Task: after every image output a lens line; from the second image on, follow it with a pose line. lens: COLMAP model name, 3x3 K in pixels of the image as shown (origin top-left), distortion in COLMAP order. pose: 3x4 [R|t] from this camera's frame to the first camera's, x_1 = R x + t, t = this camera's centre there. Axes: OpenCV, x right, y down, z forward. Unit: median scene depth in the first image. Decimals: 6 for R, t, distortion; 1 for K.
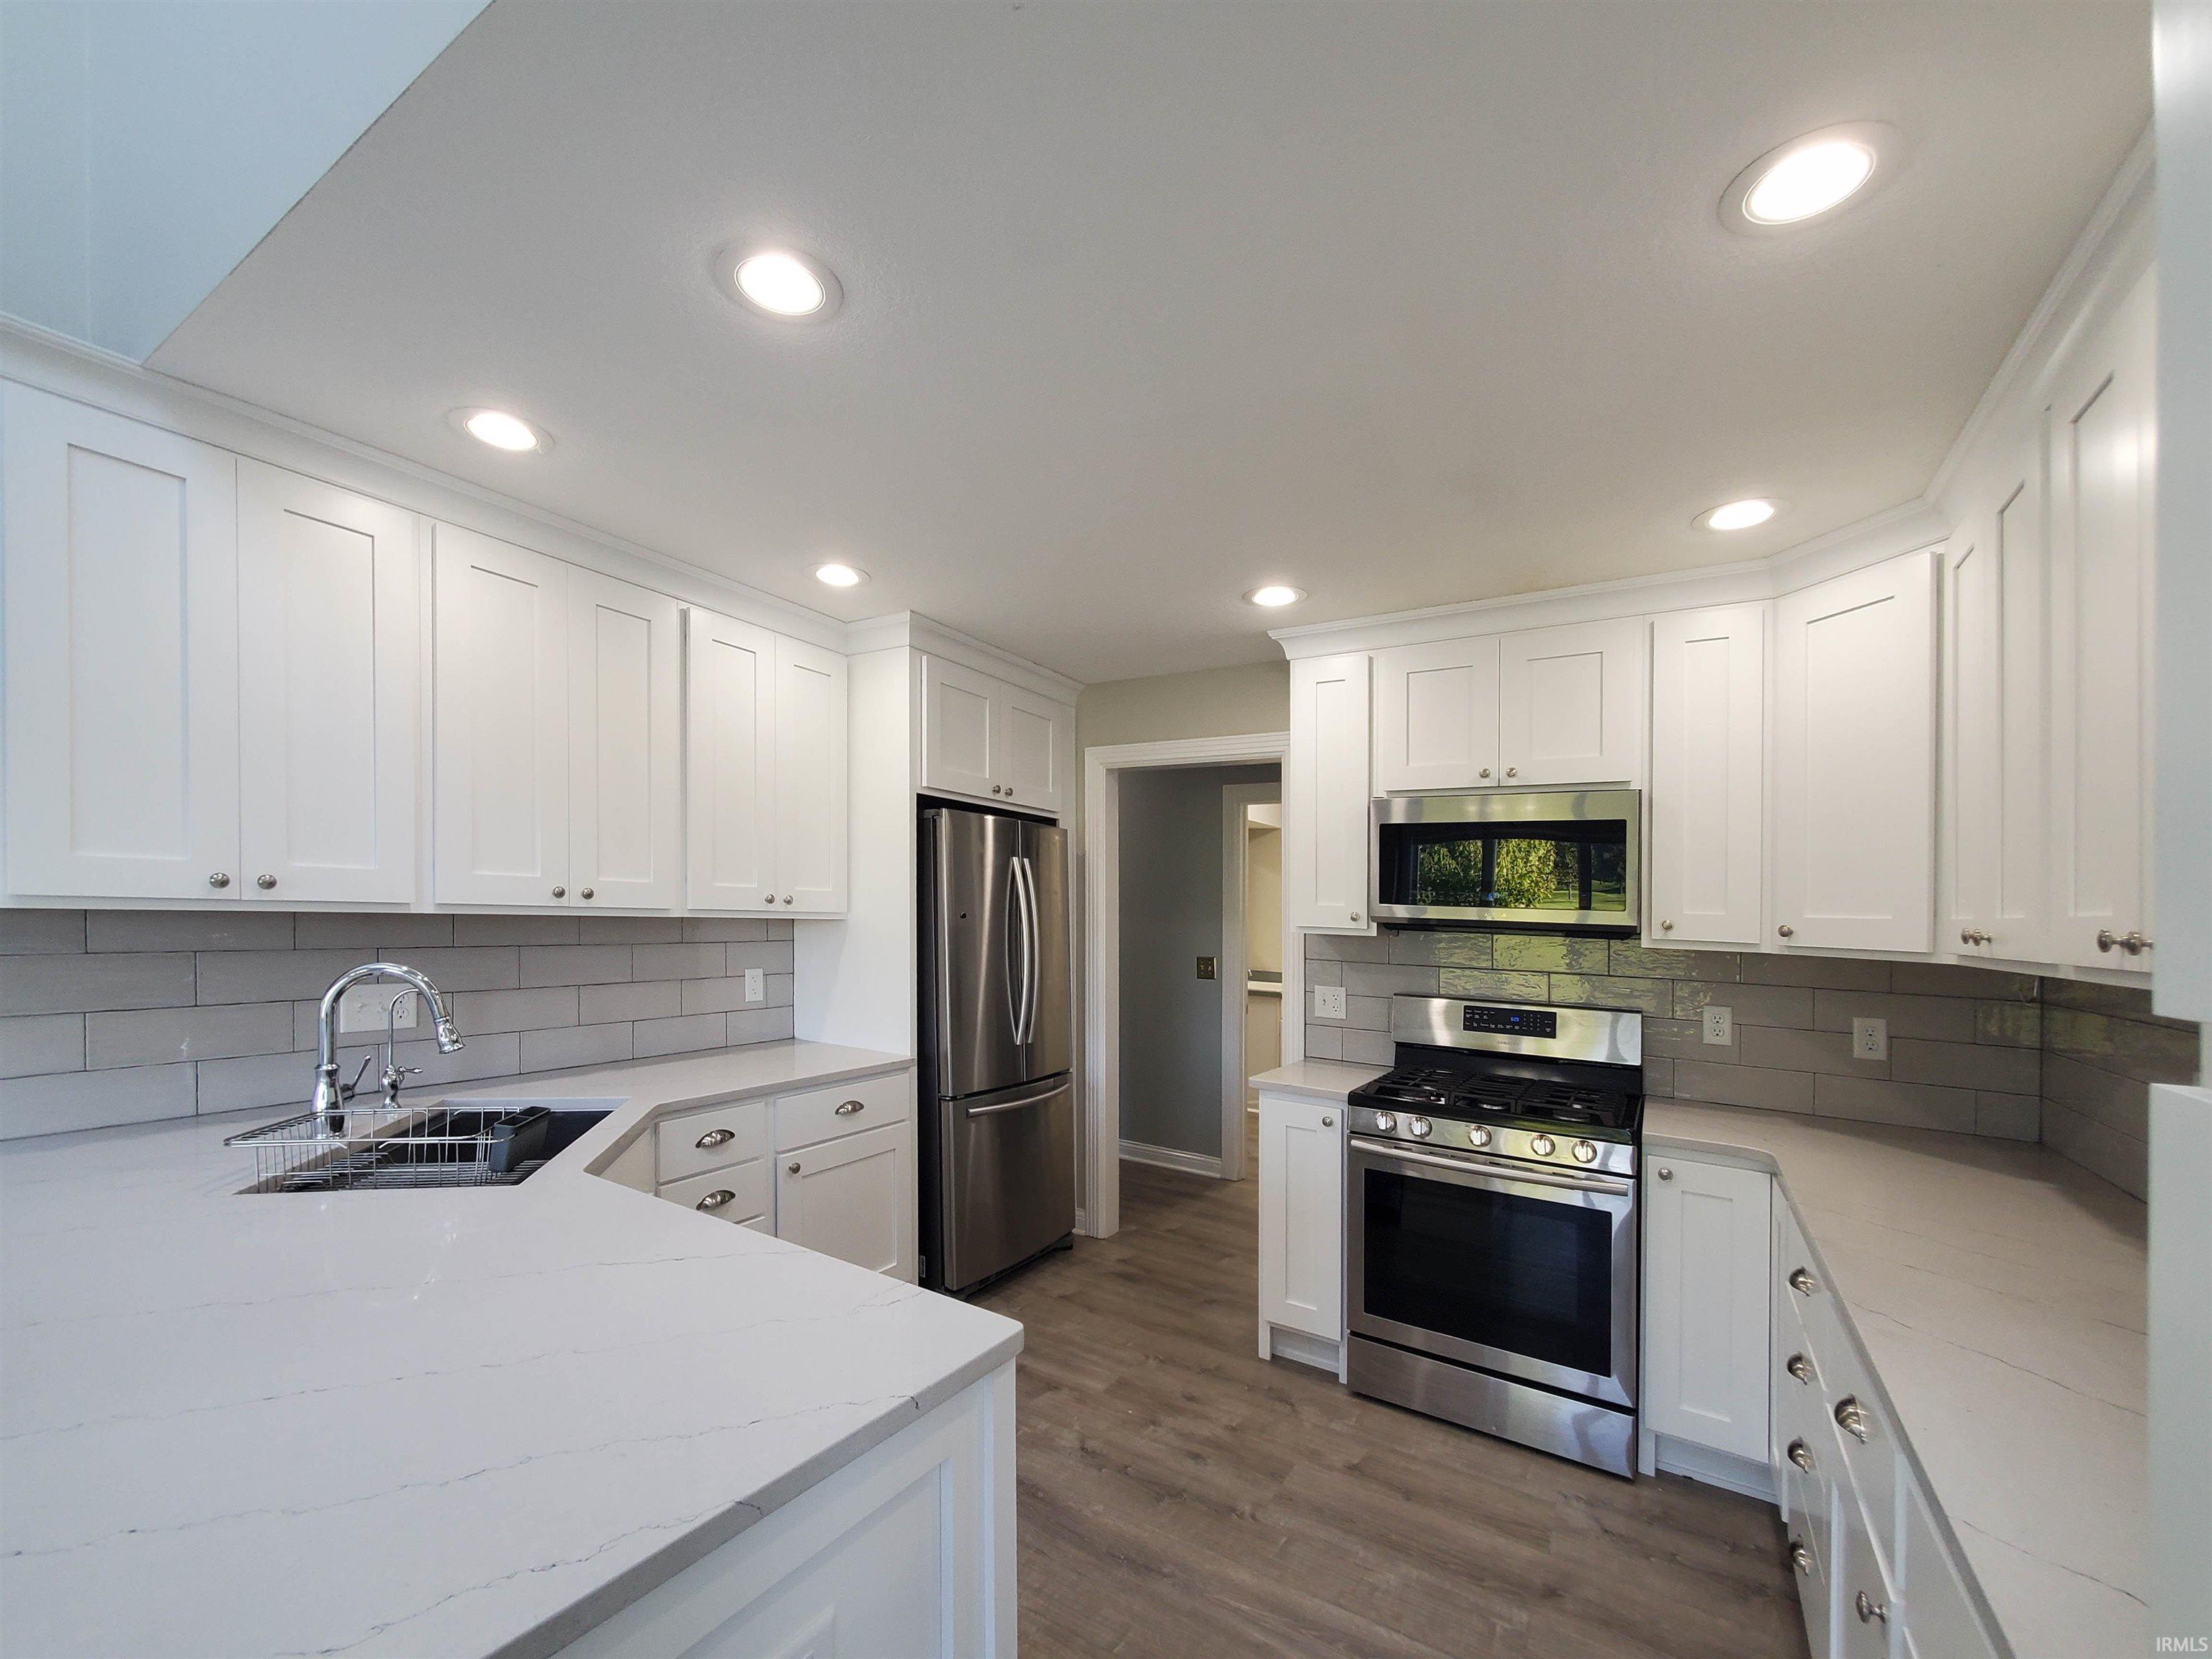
lens RADIAL K [[887.7, 0, 1045.9], [0, 887.7, 913.6], [0, 0, 1]] dist [-0.011189, 0.000754]
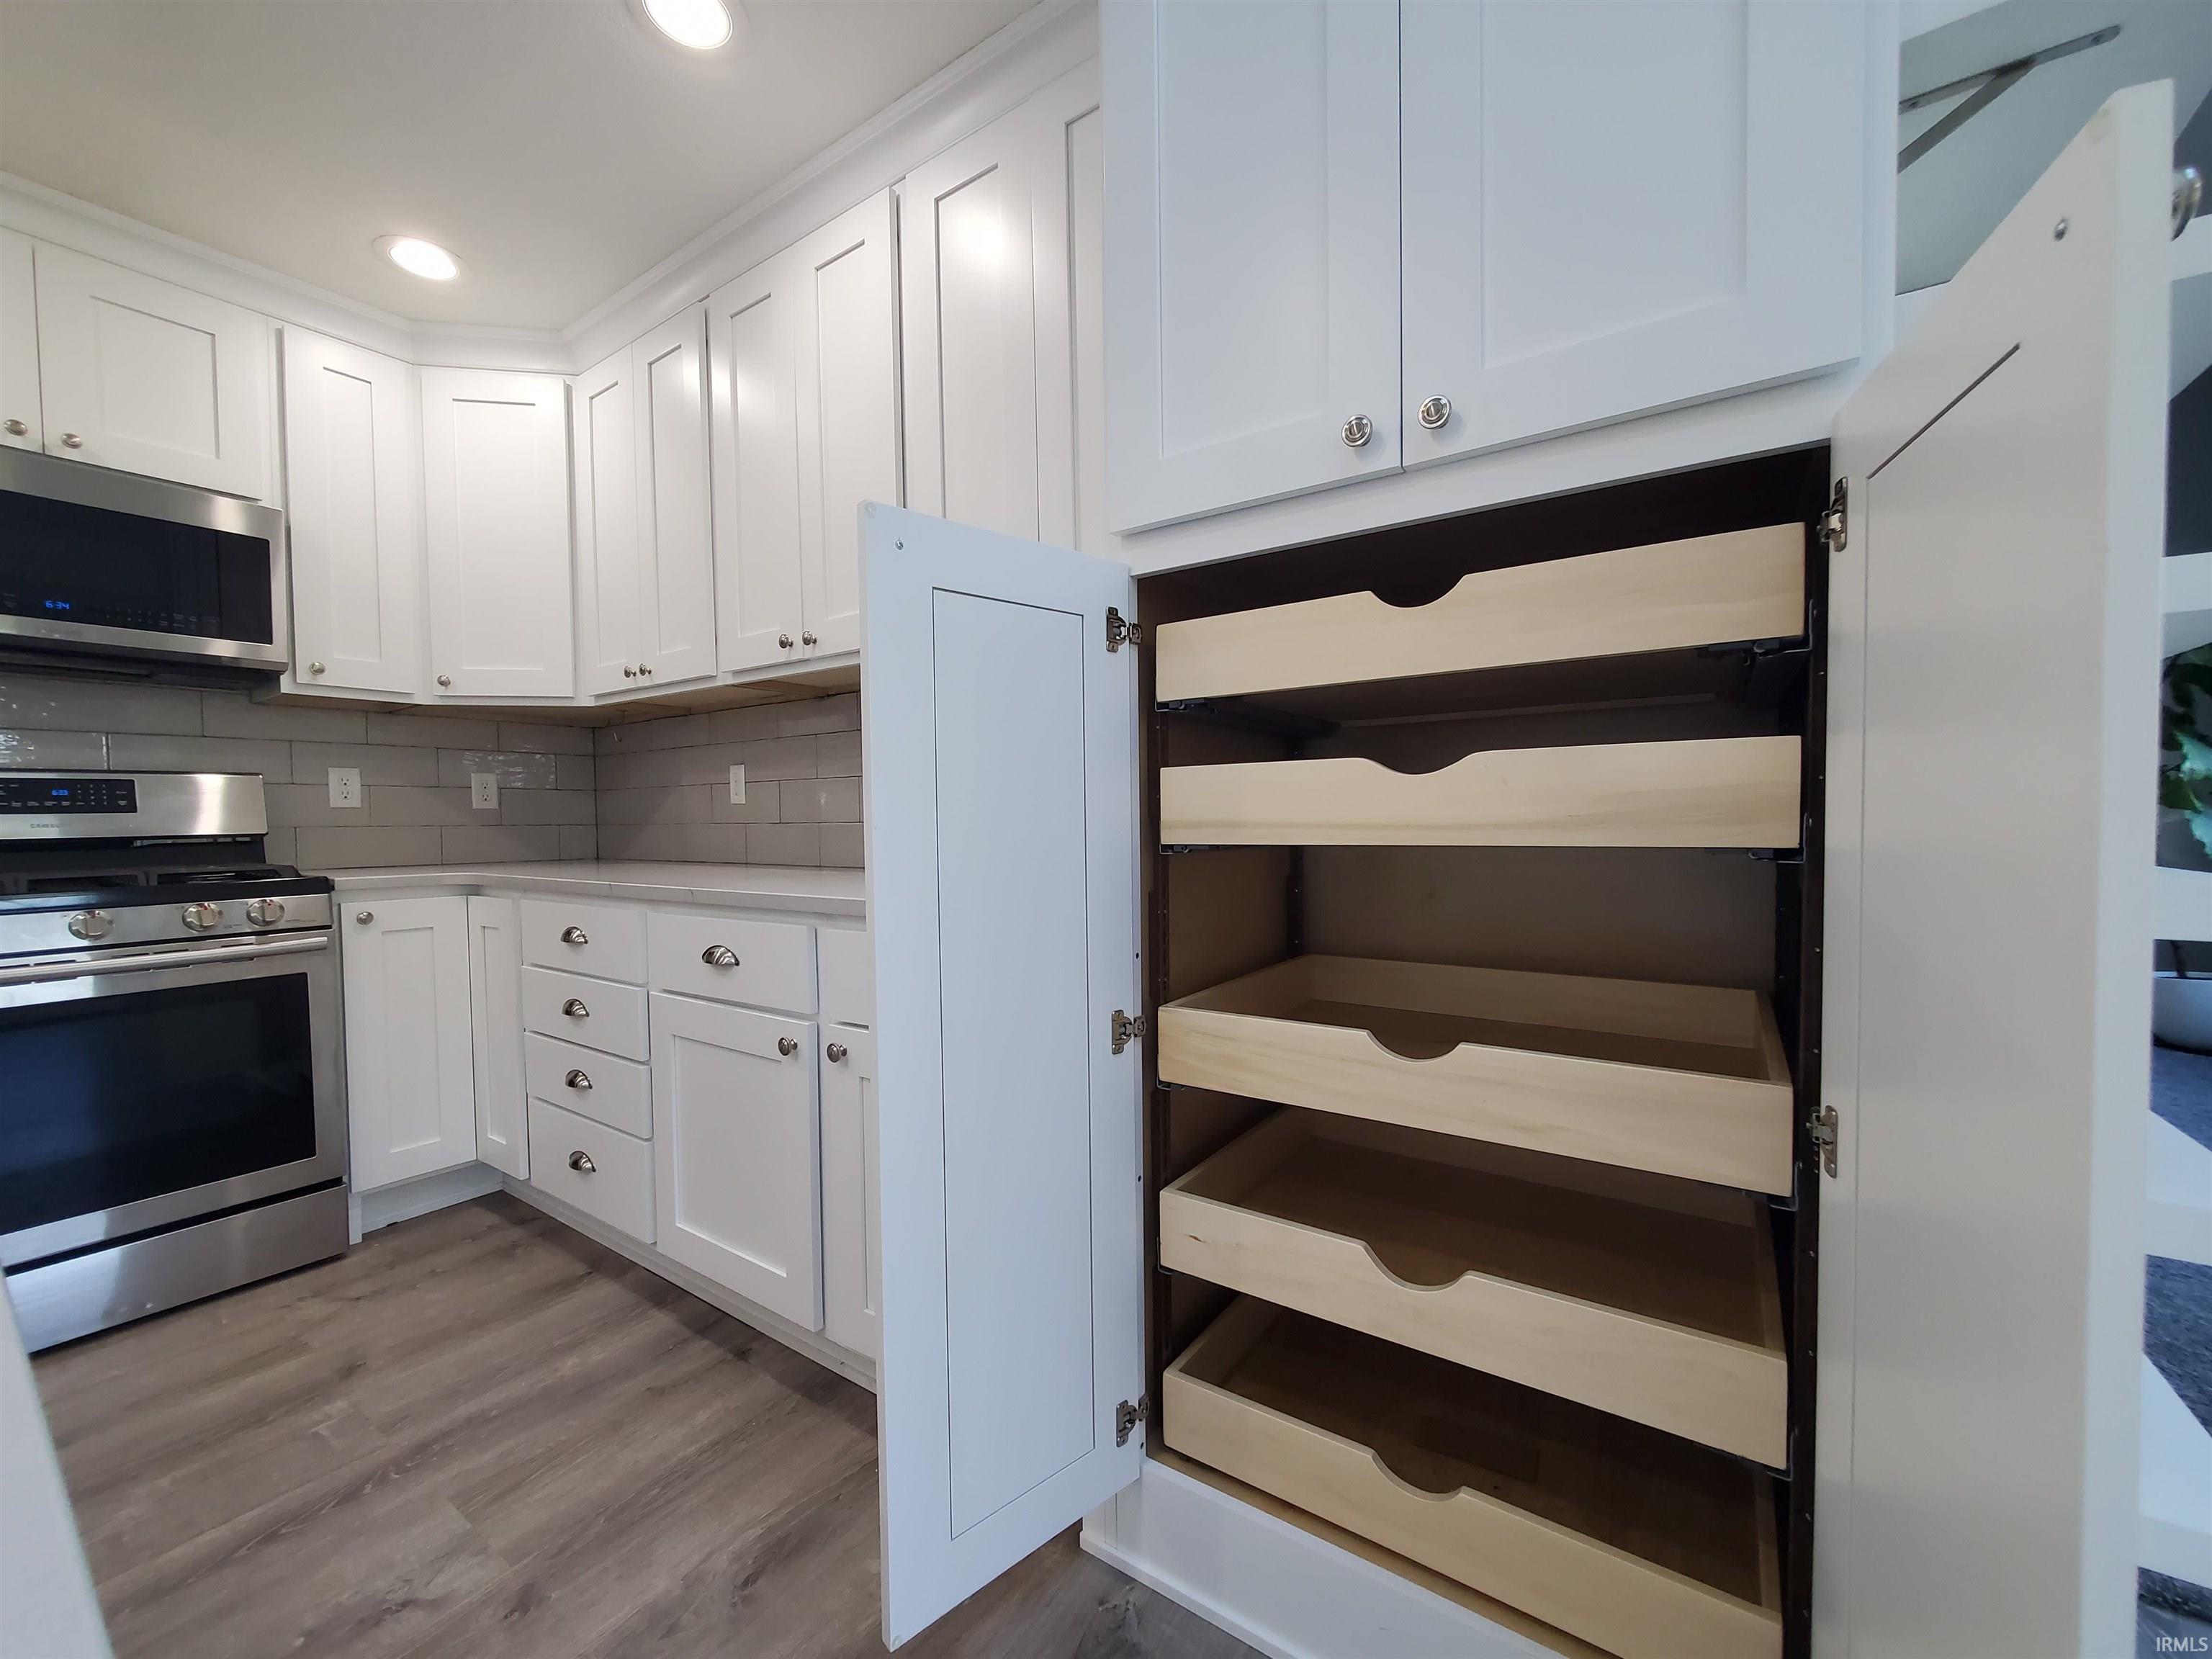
lens RADIAL K [[887.7, 0, 1103.9], [0, 887.7, 821.8], [0, 0, 1]] dist [-0.011189, 0.000754]
pose [[0.006030, -0.025308, 0.999662, -0.263222], [0.000125, 0.999680, 0.025308, 0.188607], [-0.999982, -0.000028, 0.006032, 0.224356]]
